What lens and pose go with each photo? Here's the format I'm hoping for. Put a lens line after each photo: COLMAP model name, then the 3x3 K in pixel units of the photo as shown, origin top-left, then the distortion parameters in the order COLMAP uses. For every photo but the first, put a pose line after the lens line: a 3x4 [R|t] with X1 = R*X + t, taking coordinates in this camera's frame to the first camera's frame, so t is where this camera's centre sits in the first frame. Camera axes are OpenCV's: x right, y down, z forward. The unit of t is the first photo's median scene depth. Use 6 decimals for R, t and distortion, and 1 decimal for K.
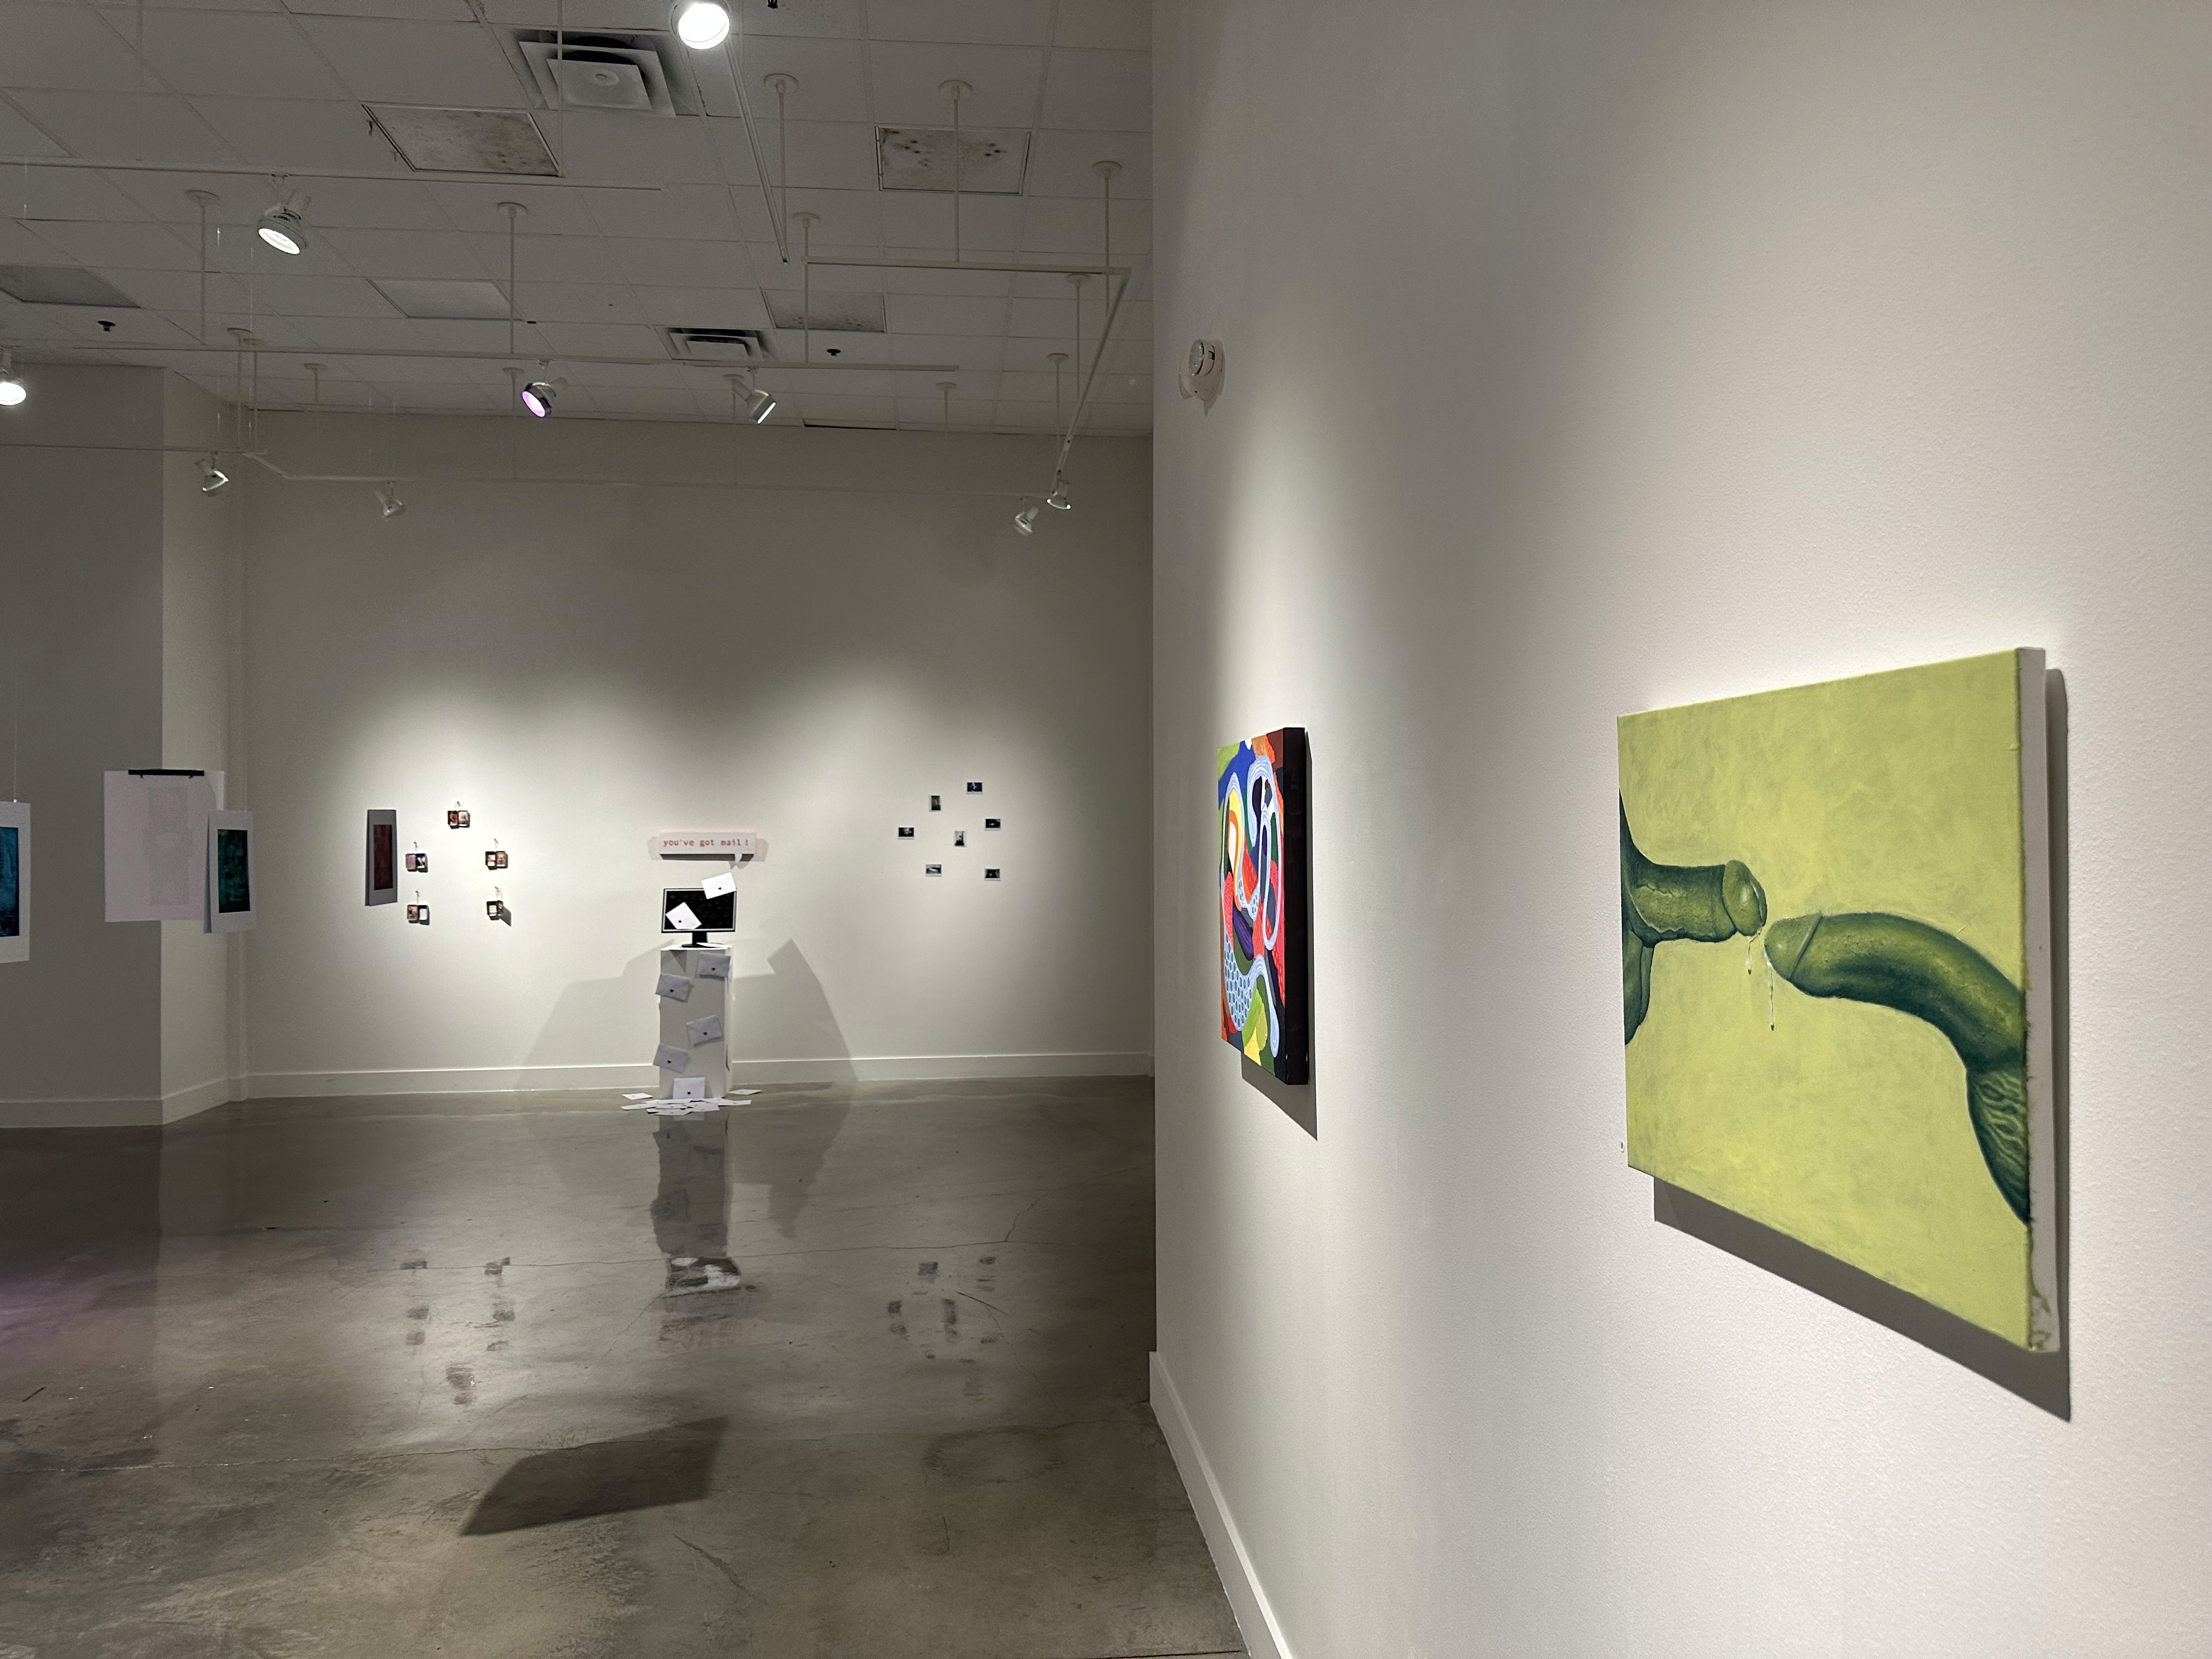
lens RADIAL K [[1536.4, 0, 1156.4], [0, 1536.4, 799.9], [0, 0, 1]] dist [0.048889, -0.058300]
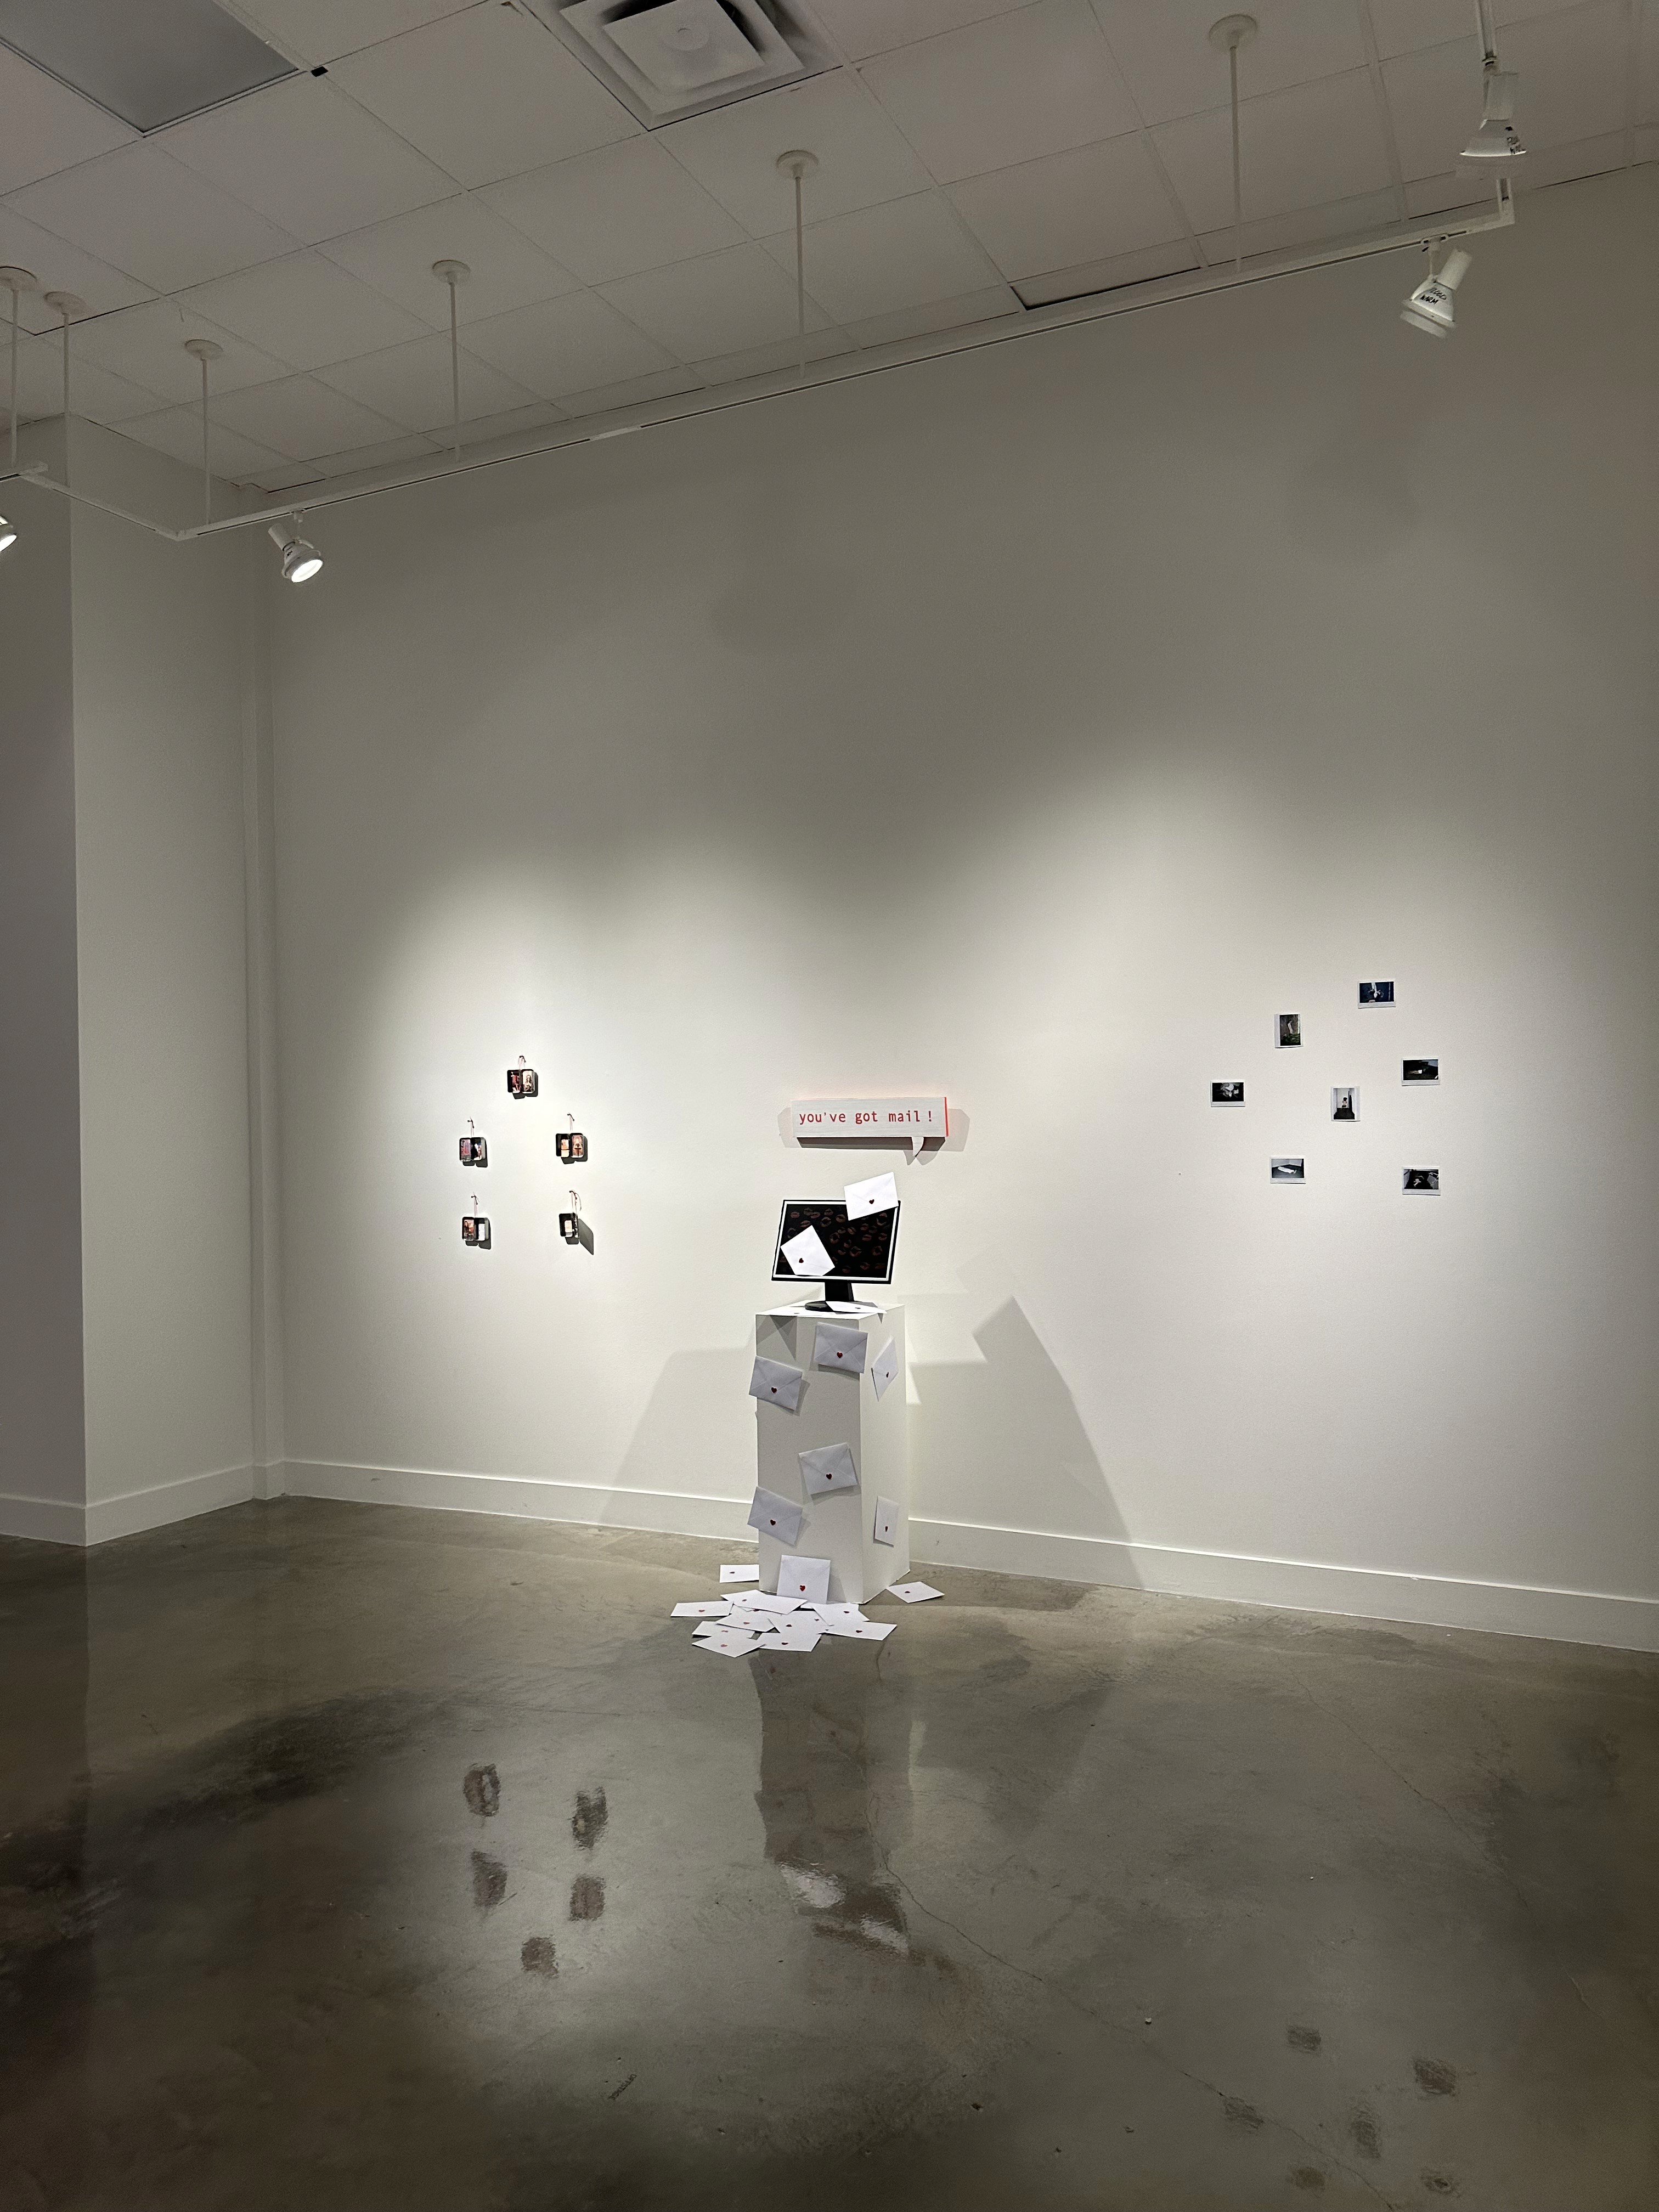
lens RADIAL K [[1541.3, 0, 829.5], [0, 1541.3, 1106.0], [0, 0, 1]] dist [0.143270, -0.244122]
pose [[0.830260, -0.012727, -0.557231, 0.007093], [0.025246, 0.999572, 0.014786, 0.015583], [0.556804, -0.026344, 0.830226, 0.545353]]
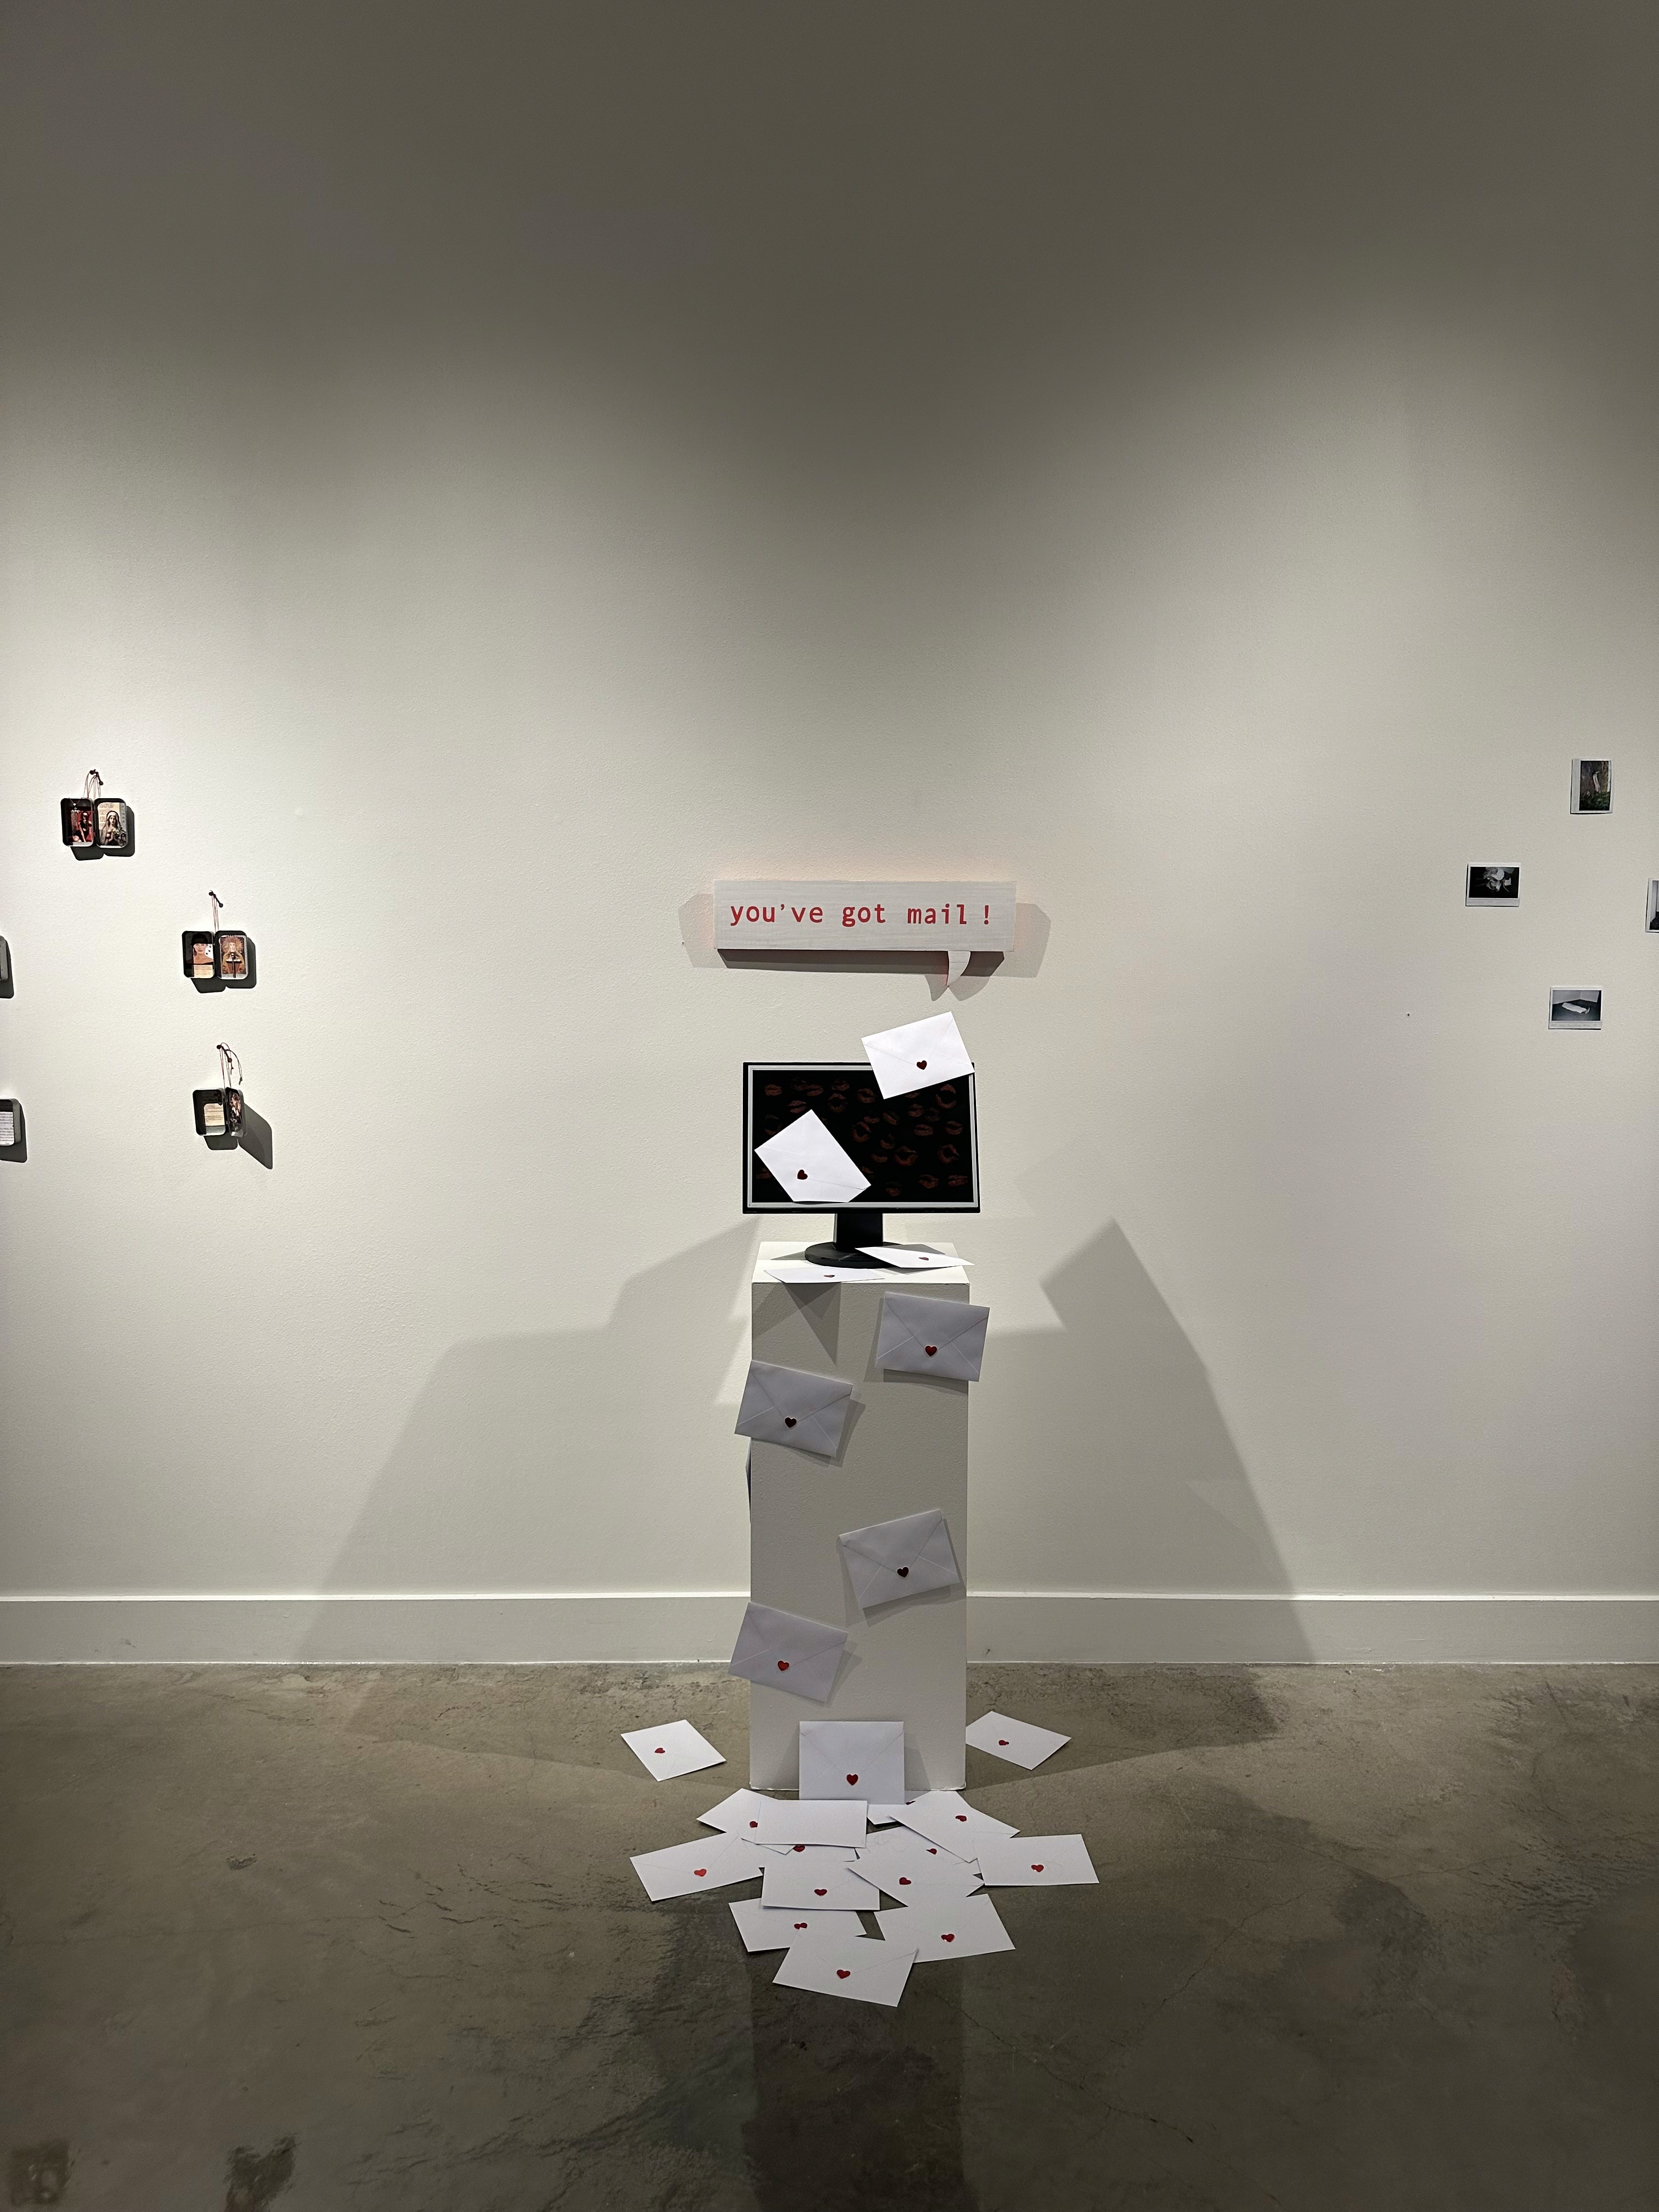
lens RADIAL K [[1541.3, 0, 829.5], [0, 1541.3, 1106.0], [0, 0, 1]] dist [0.143270, -0.244122]
pose [[0.991144, 0.020784, -0.131152, -0.262545], [-0.005445, 0.993206, 0.116243, 0.030695], [0.132677, -0.114500, 0.984524, 0.703706]]
